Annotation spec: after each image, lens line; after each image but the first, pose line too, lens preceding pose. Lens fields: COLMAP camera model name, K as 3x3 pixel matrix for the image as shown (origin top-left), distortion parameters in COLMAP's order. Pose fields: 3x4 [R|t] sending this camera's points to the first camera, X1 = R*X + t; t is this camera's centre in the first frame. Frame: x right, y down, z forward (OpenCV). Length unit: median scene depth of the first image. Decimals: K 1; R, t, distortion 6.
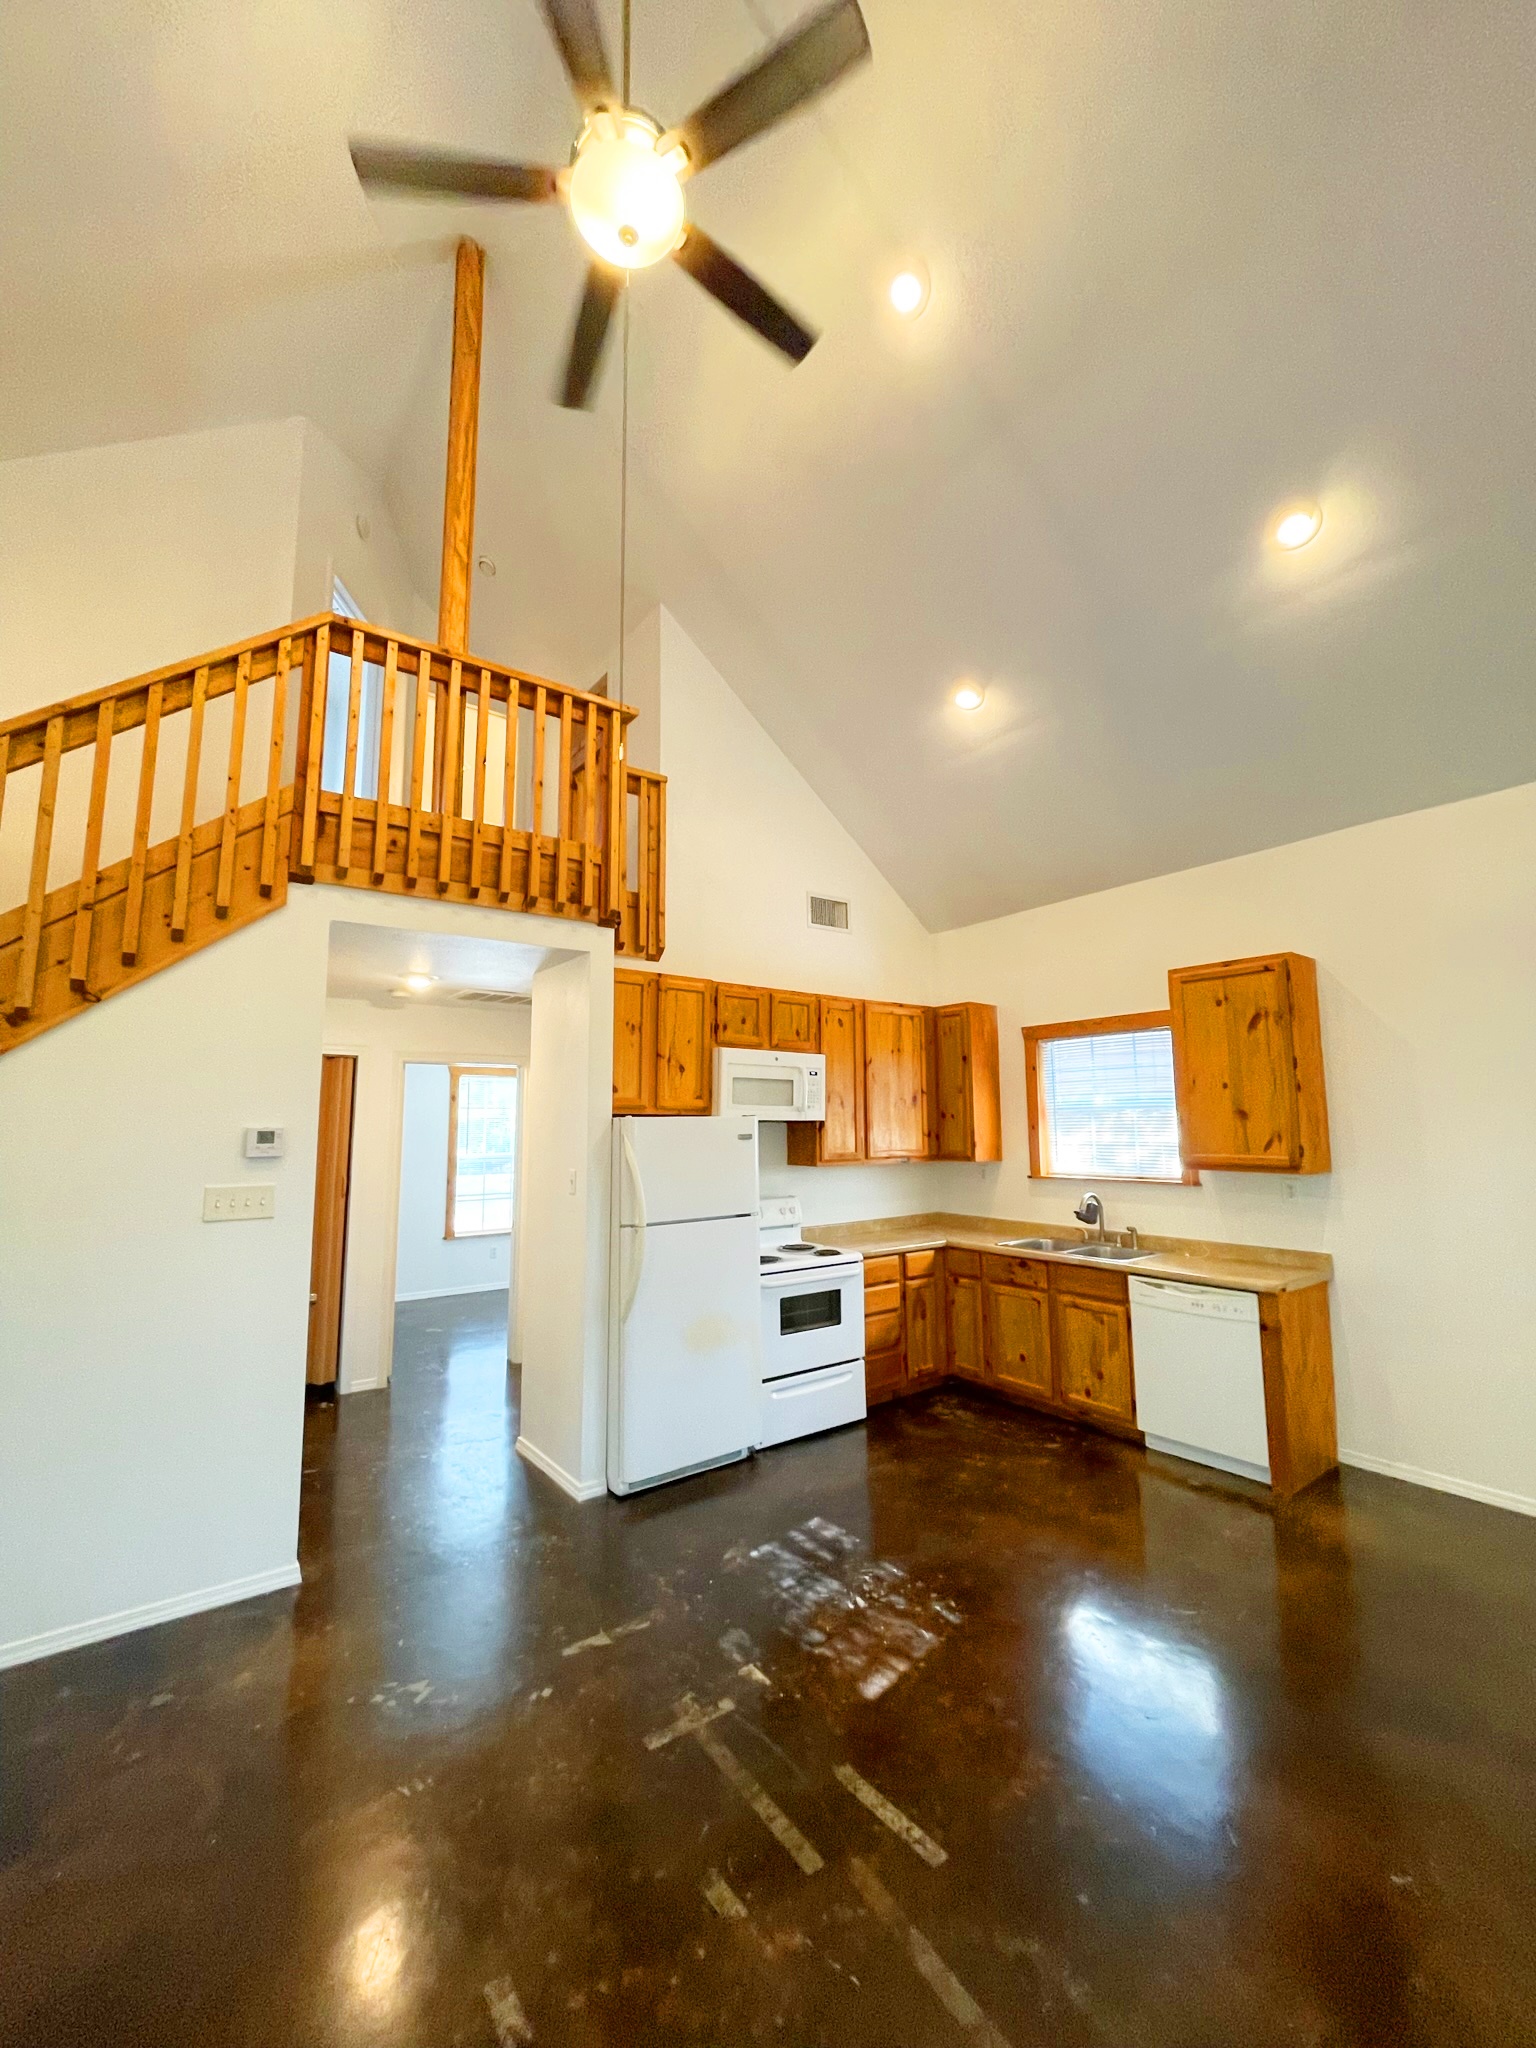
lens RADIAL K [[813.6, 0, 766.5], [0, 813.6, 1028.9], [0, 0, 1]] dist [-0.012651, 0.000989]
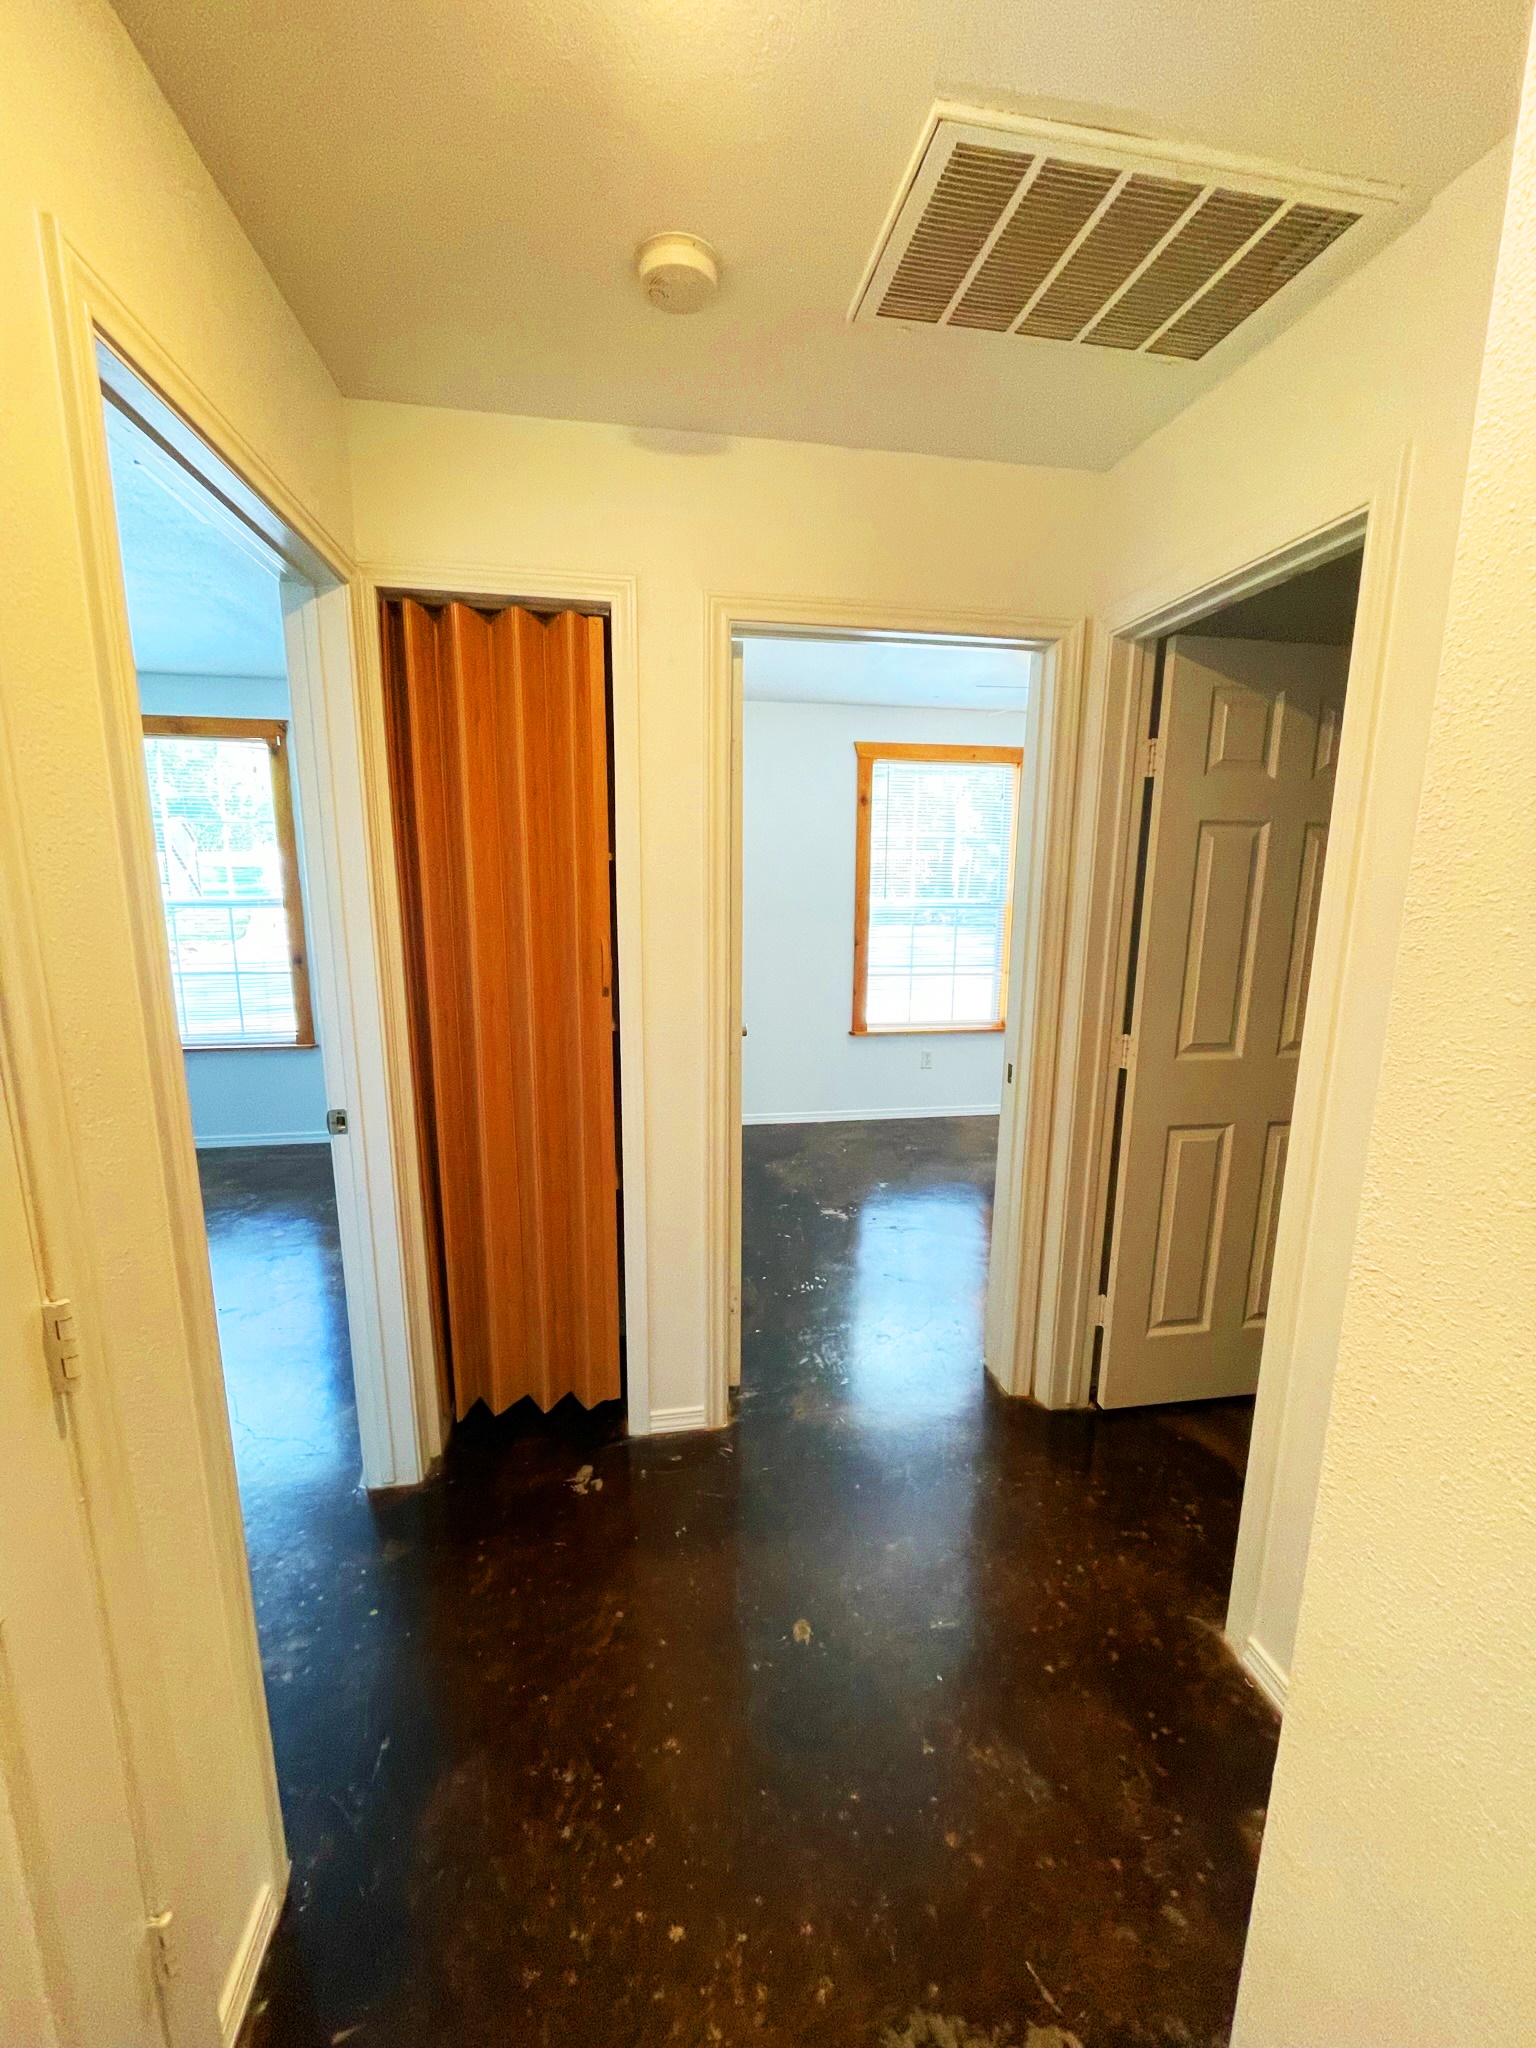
lens RADIAL K [[813.6, 0, 766.5], [0, 813.6, 1028.9], [0, 0, 1]] dist [-0.012651, 0.000989]
pose [[0.887379, 0.099143, -0.450254, -0.199147], [0.040949, 0.955796, 0.291164, 0.080811], [0.459218, -0.276810, 0.844094, 0.507996]]
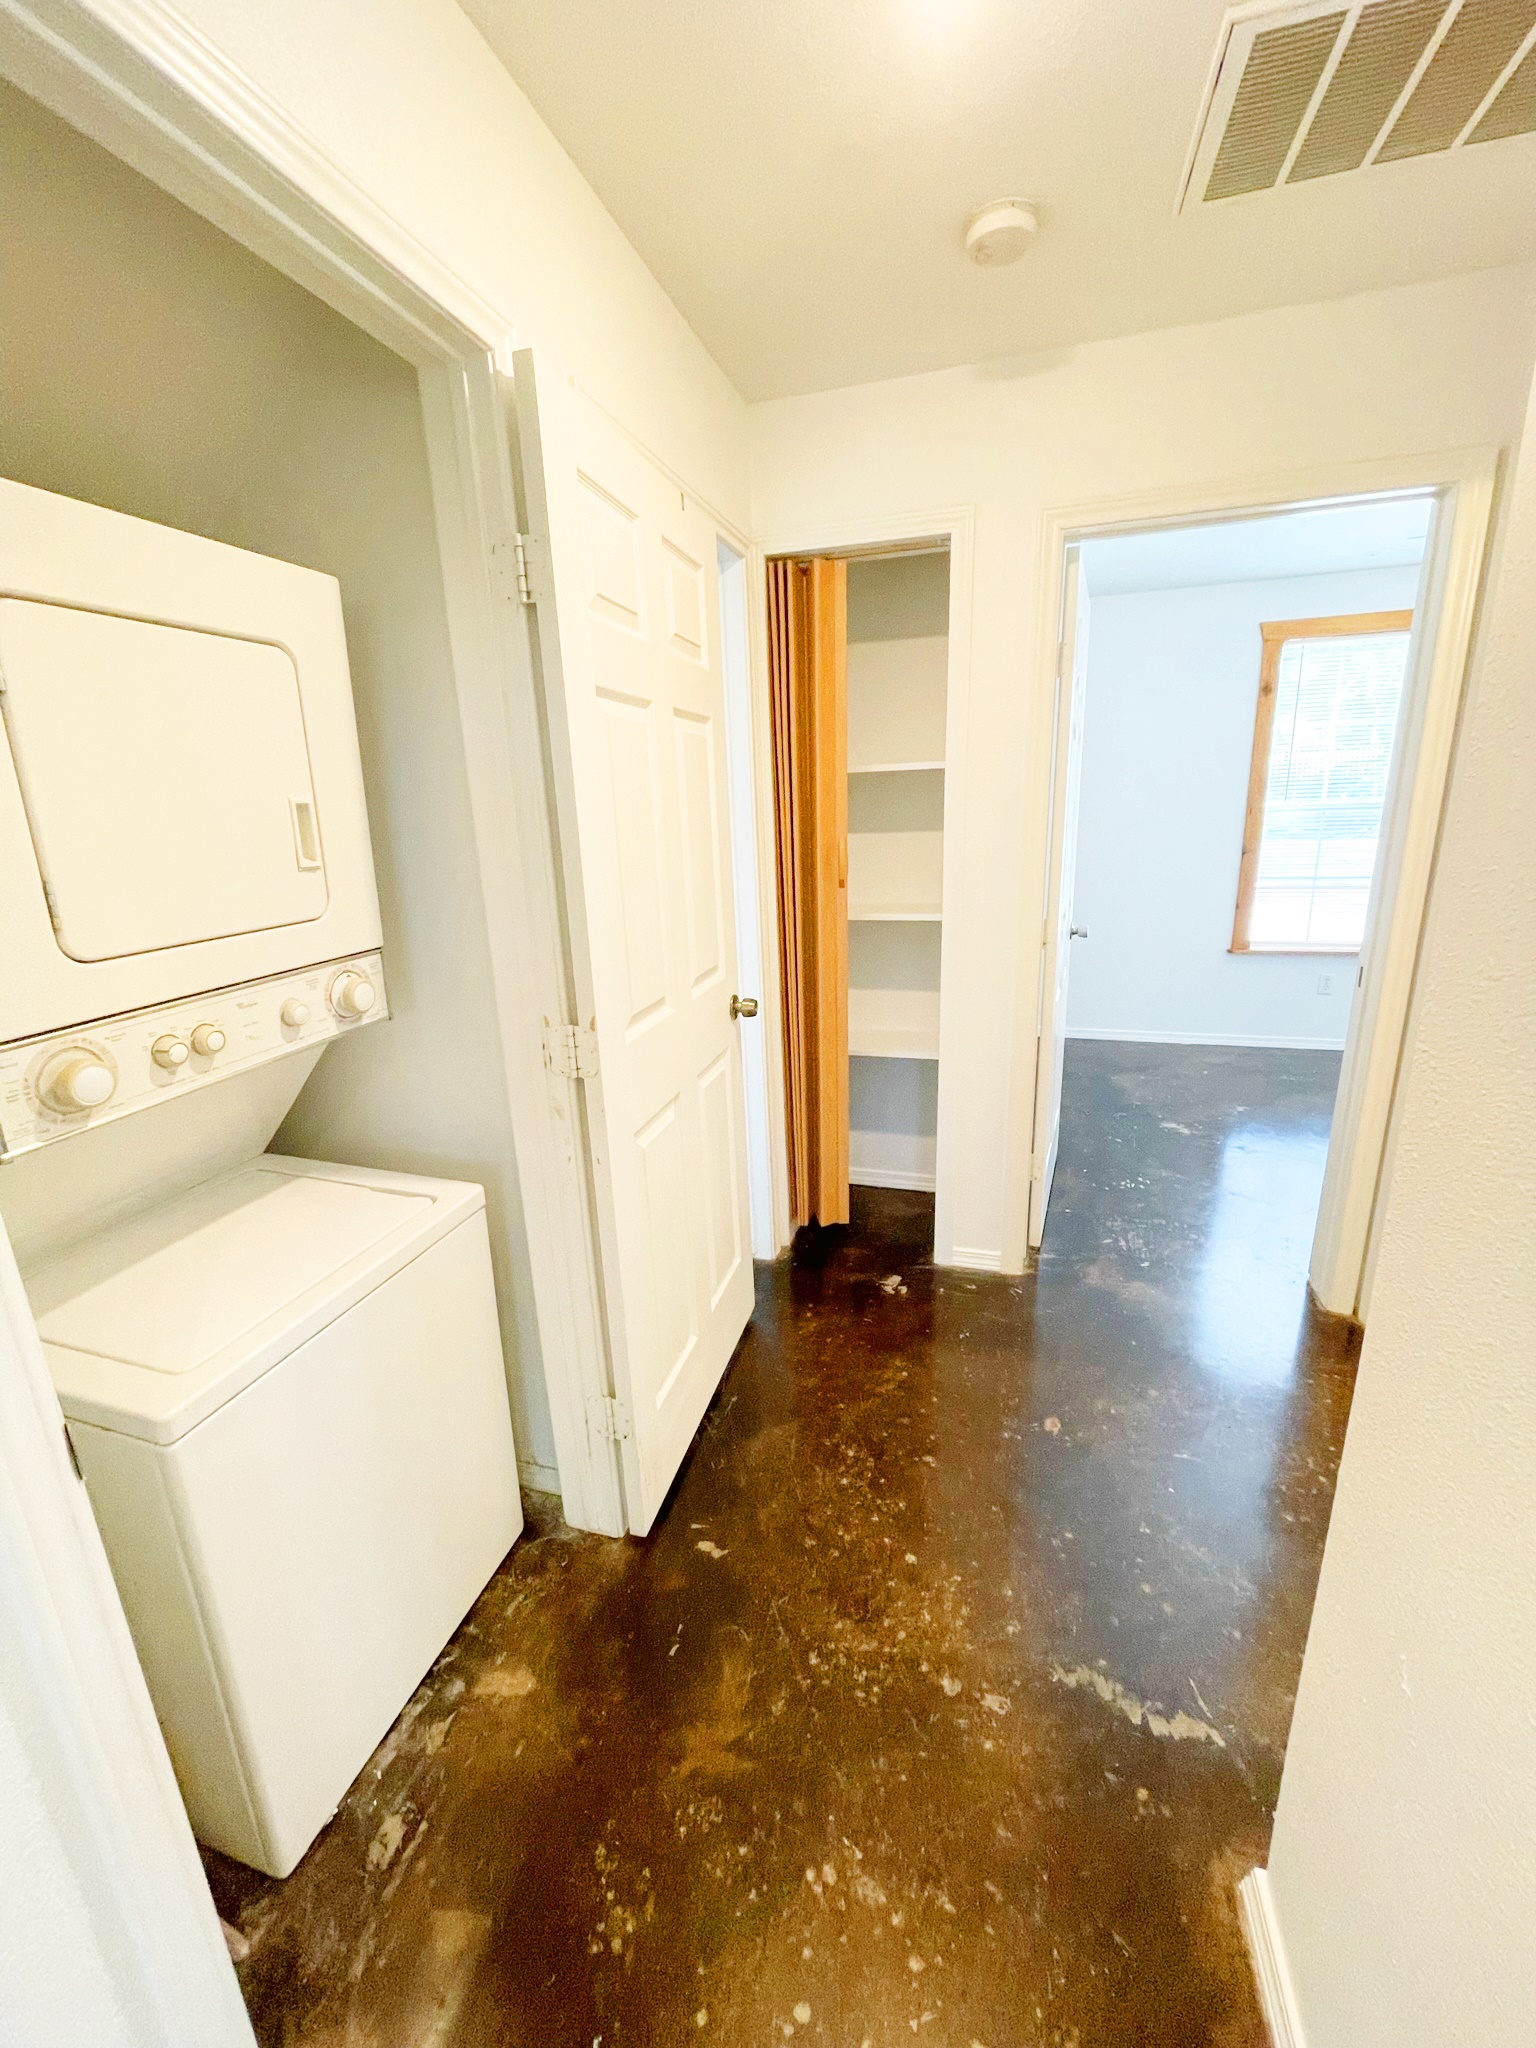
lens RADIAL K [[813.6, 0, 766.5], [0, 813.6, 1028.9], [0, 0, 1]] dist [-0.012651, 0.000989]
pose [[0.589462, 0.201153, -0.782350, -0.147540], [0.129116, 0.932586, 0.337063, 0.084286], [0.797411, -0.299700, 0.523752, 0.480344]]
